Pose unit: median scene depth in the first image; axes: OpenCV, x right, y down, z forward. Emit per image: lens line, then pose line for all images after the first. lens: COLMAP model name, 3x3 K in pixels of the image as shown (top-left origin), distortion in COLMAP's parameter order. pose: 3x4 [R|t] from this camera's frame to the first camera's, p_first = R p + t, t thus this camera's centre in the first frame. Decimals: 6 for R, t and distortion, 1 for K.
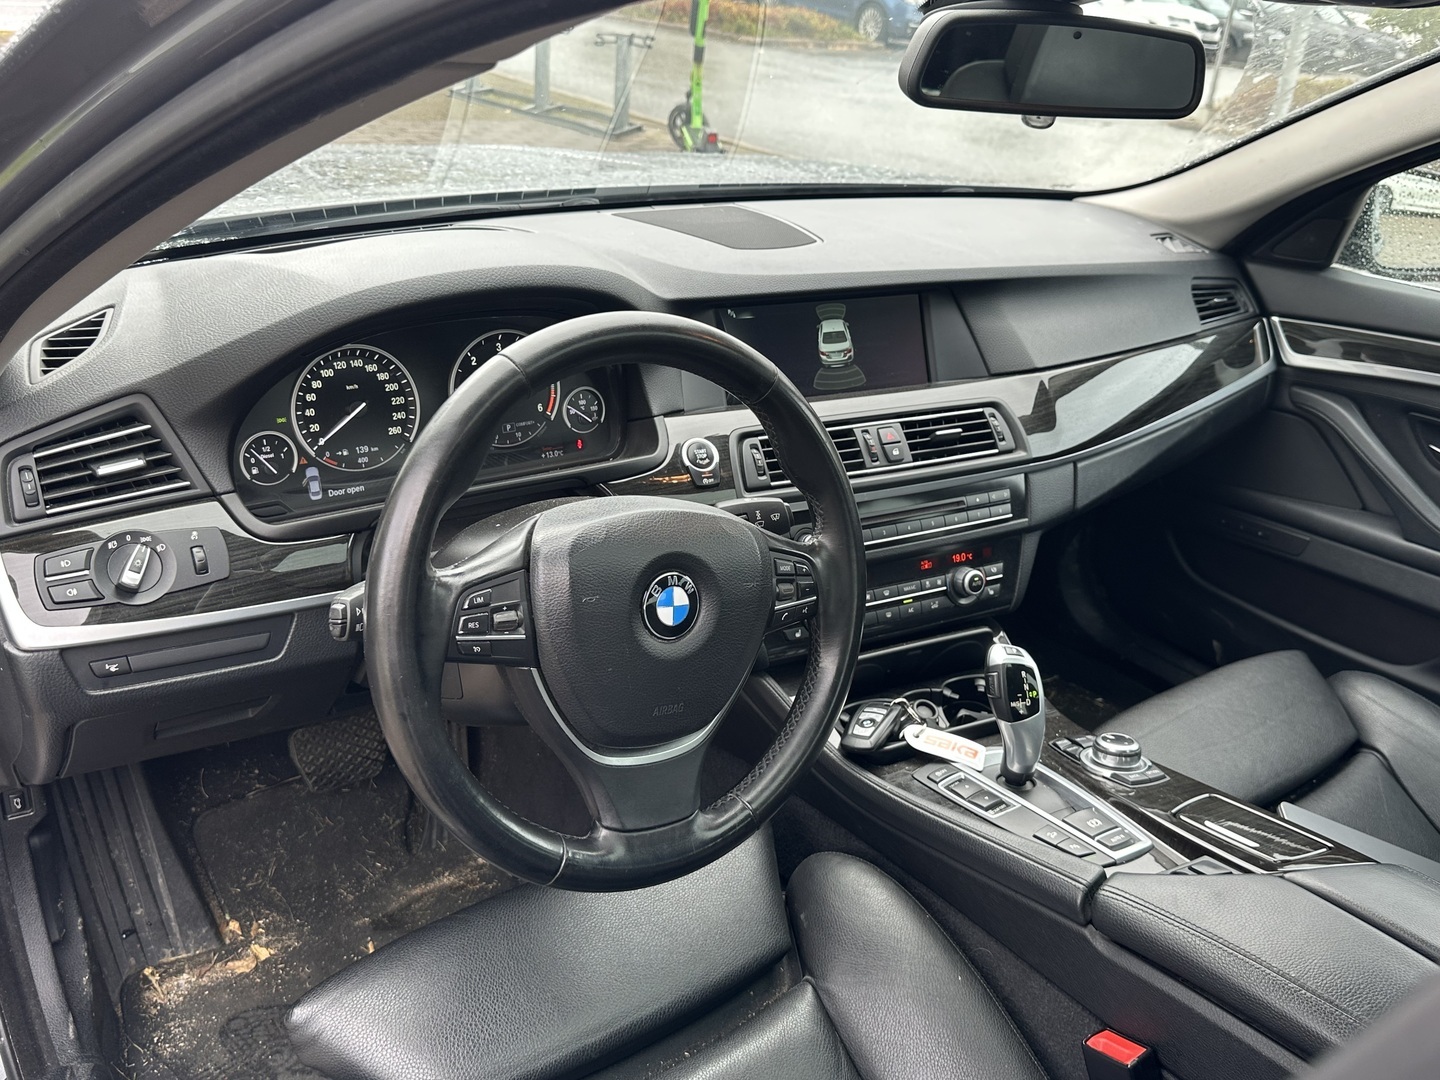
lens RADIAL K [[1353.9, 0, 720.0], [0, 1353.9, 540.0], [0, 0, 1]] dist [0.235978, -0.684631]
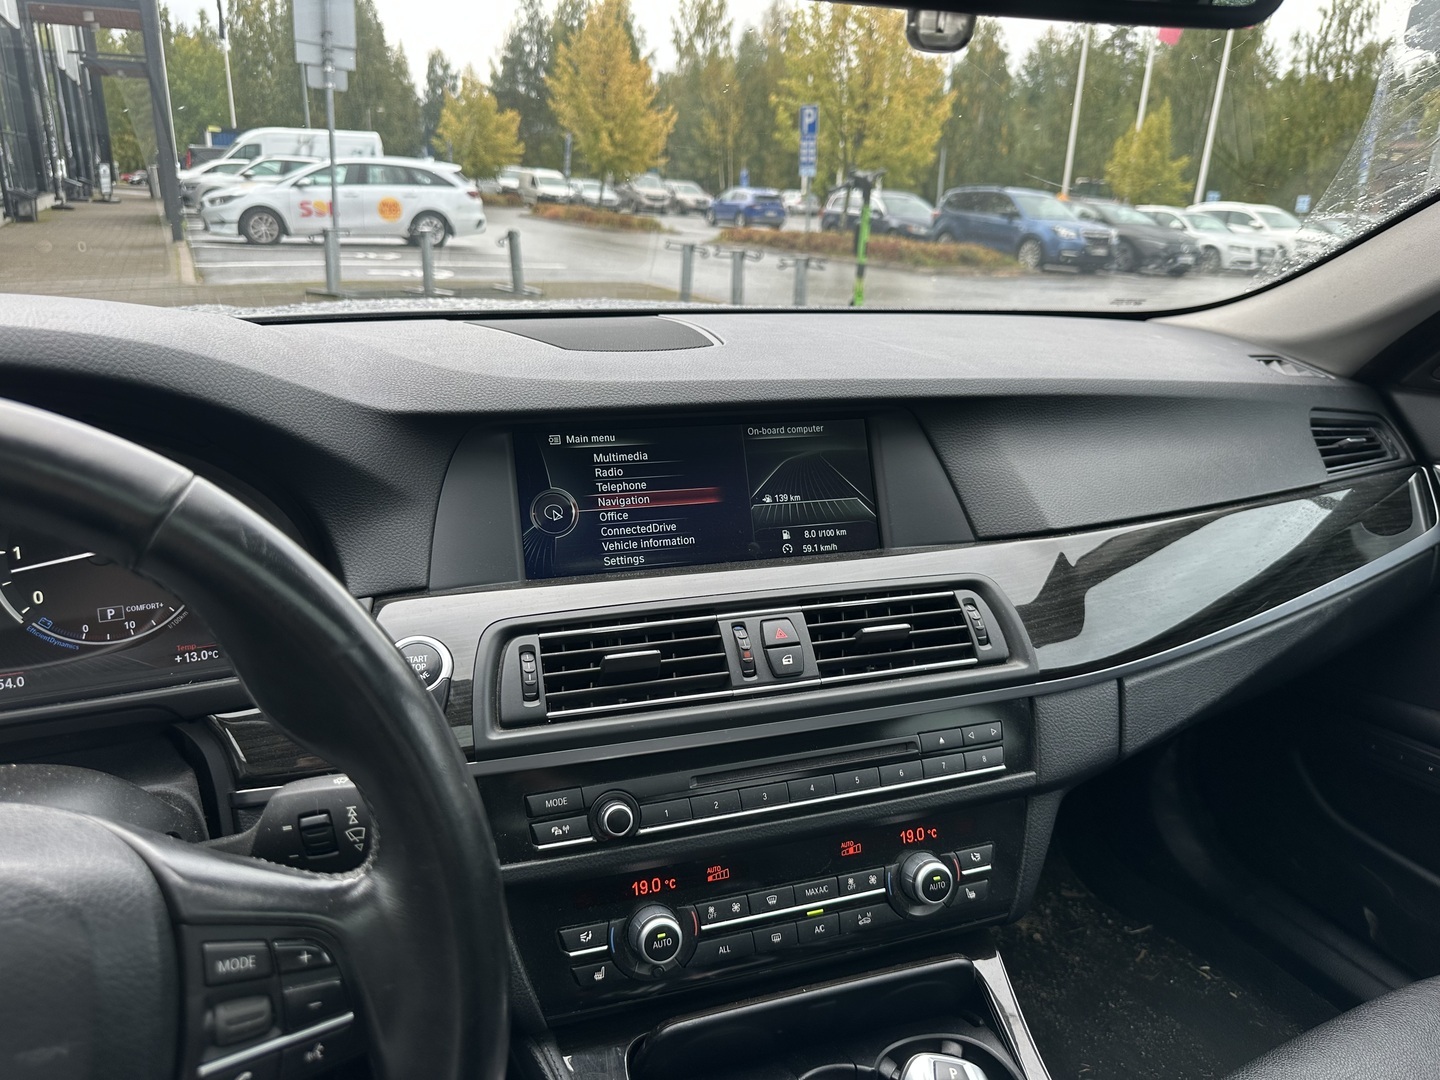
lens RADIAL K [[1057.9, 0, 720.0], [0, 1057.9, 540.0], [0, 0, 1]] dist [0.057415, -0.107317]
pose [[0.981207, 0.006441, -0.192849, 0.179580], [-0.030796, 0.991859, -0.123562, -0.055663], [0.190483, 0.127179, 0.973417, 0.500814]]
